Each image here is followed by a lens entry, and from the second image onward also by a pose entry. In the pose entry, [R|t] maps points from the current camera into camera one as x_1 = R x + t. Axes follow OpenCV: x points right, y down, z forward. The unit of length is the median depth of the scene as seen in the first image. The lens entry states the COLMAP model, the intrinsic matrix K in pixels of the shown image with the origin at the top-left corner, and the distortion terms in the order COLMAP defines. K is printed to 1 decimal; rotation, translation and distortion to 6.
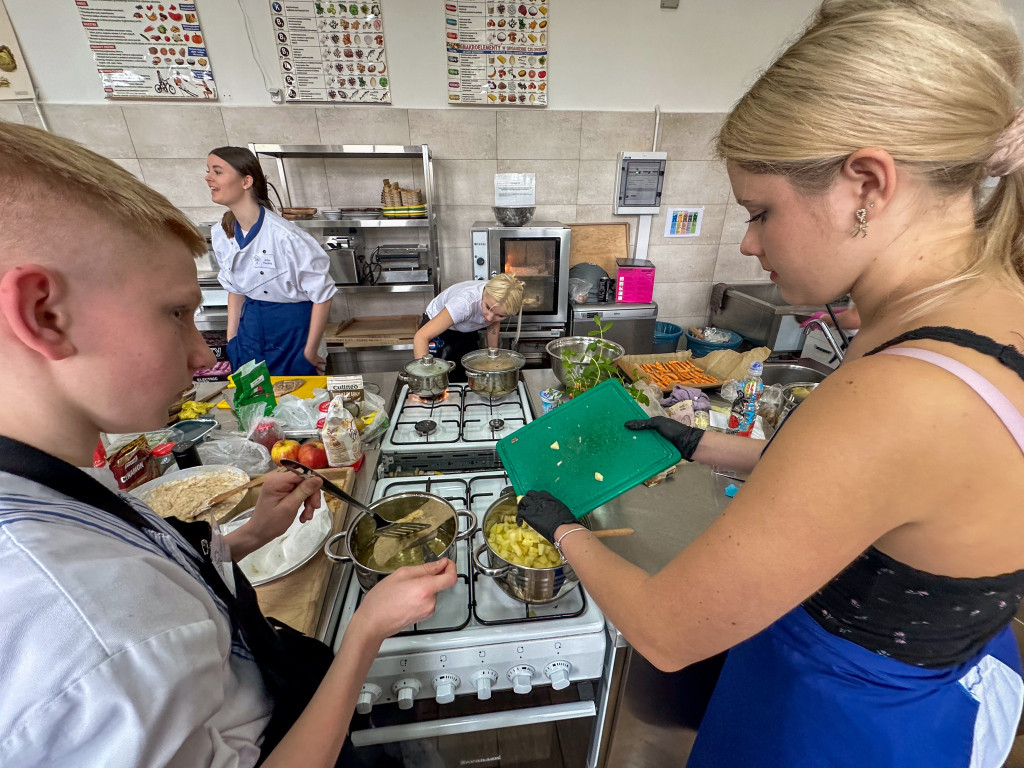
lens RADIAL K [[411.0, 0, 510.4], [0, 411.0, 376.1], [0, 0, 1]] dist [-0.002655, -0.000527]
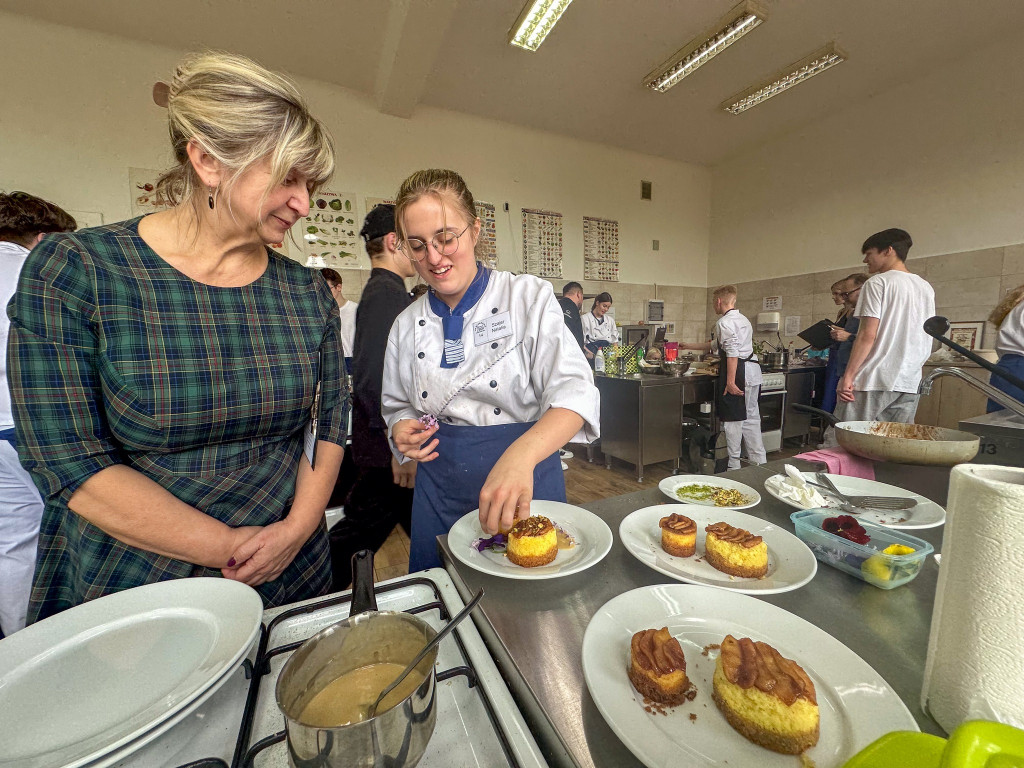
lens RADIAL K [[411.0, 0, 509.0], [0, 411.0, 387.0], [0, 0, 1]] dist [-0.002655, -0.000527]
pose [[0.945473, -0.050347, 0.321784, -1.332033], [0.145832, 0.948850, -0.280028, 0.502074], [-0.291227, 0.311686, 0.904455, -0.785684]]
